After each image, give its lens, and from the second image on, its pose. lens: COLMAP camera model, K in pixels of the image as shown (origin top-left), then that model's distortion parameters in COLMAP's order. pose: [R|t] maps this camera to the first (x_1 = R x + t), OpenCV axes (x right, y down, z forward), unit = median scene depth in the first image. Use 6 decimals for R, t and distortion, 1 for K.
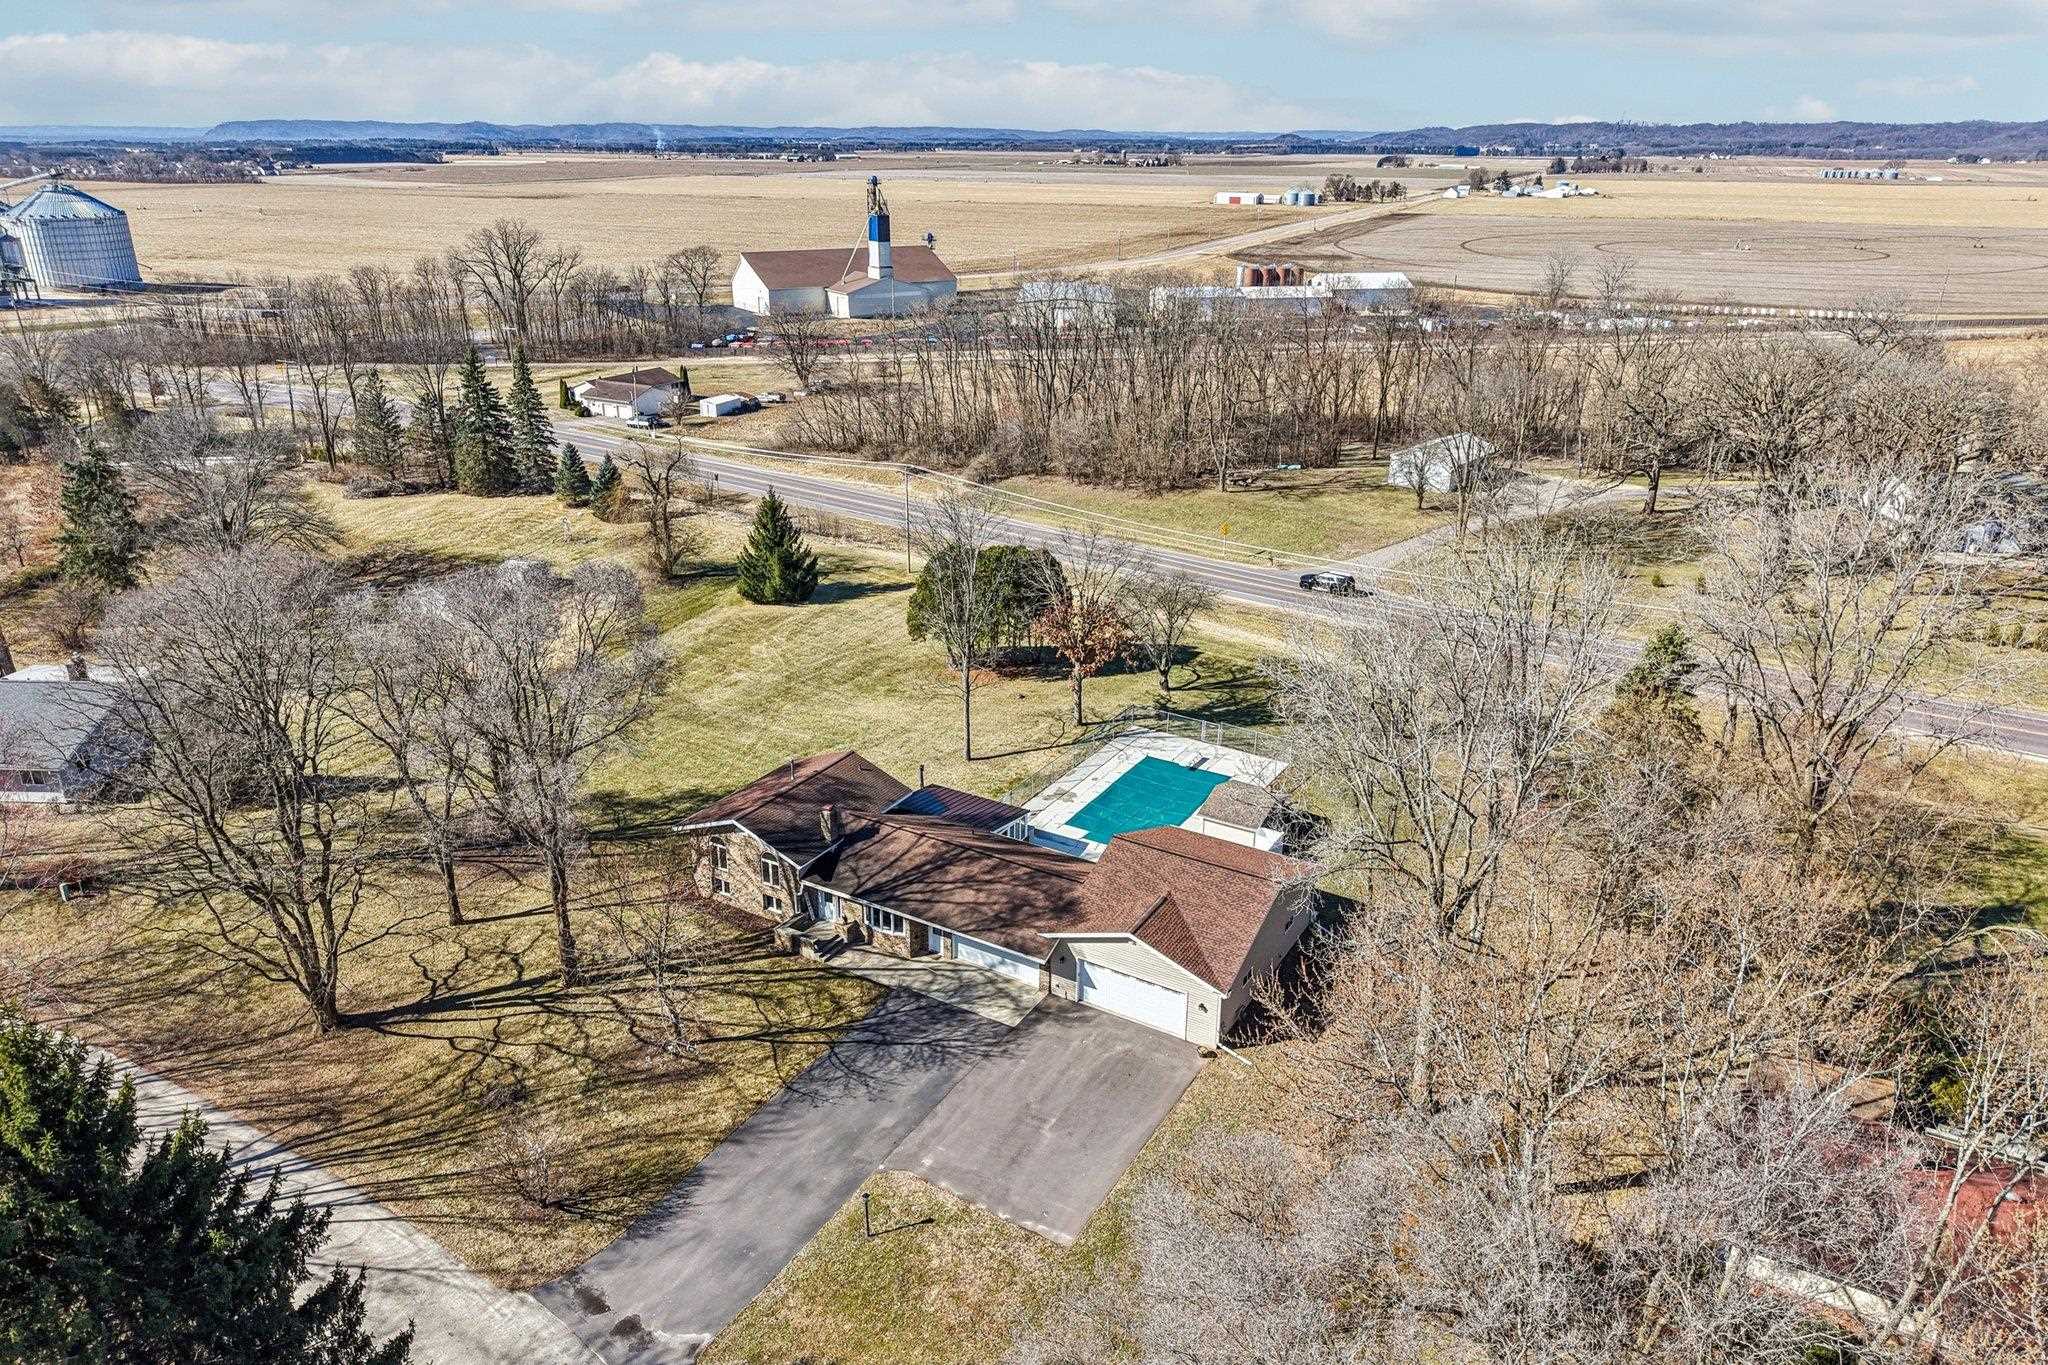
lens RADIAL K [[1377.6, 0, 1024.0], [0, 1377.6, 682.5], [0, 0, 1]] dist [0.021392, -0.021897]
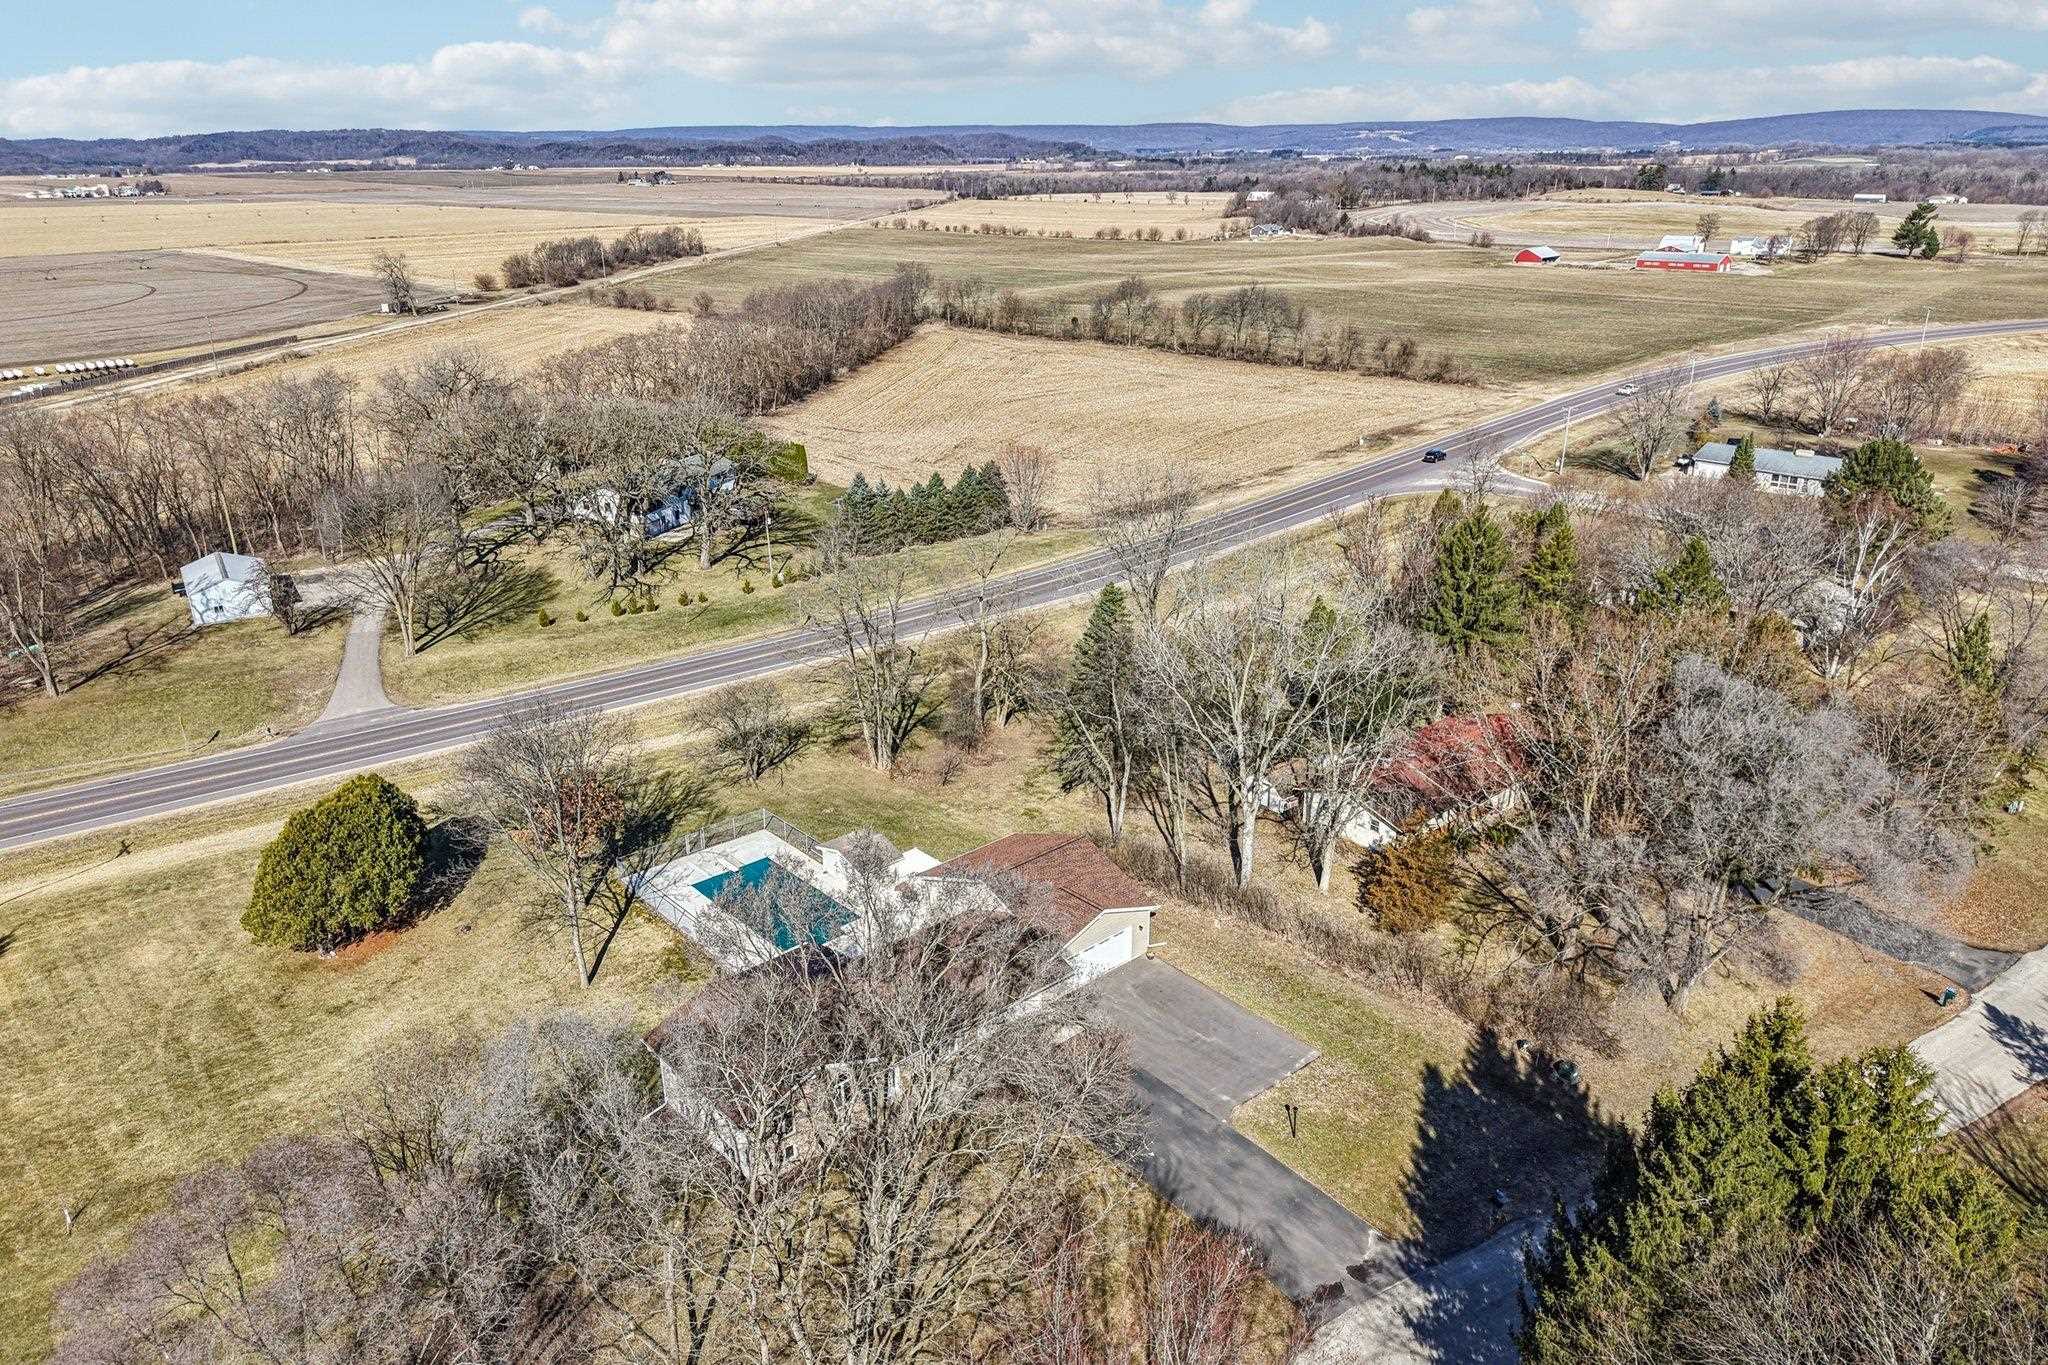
lens RADIAL K [[1388.0, 0, 1023.5], [0, 1388.0, 714.8], [0, 0, 1]] dist [0.009282, -0.021362]
pose [[0.292277, -0.362650, 0.884906, -0.430147], [0.350559, 0.901530, 0.253676, -0.144096], [-0.889765, 0.236068, 0.390627, 0.210829]]
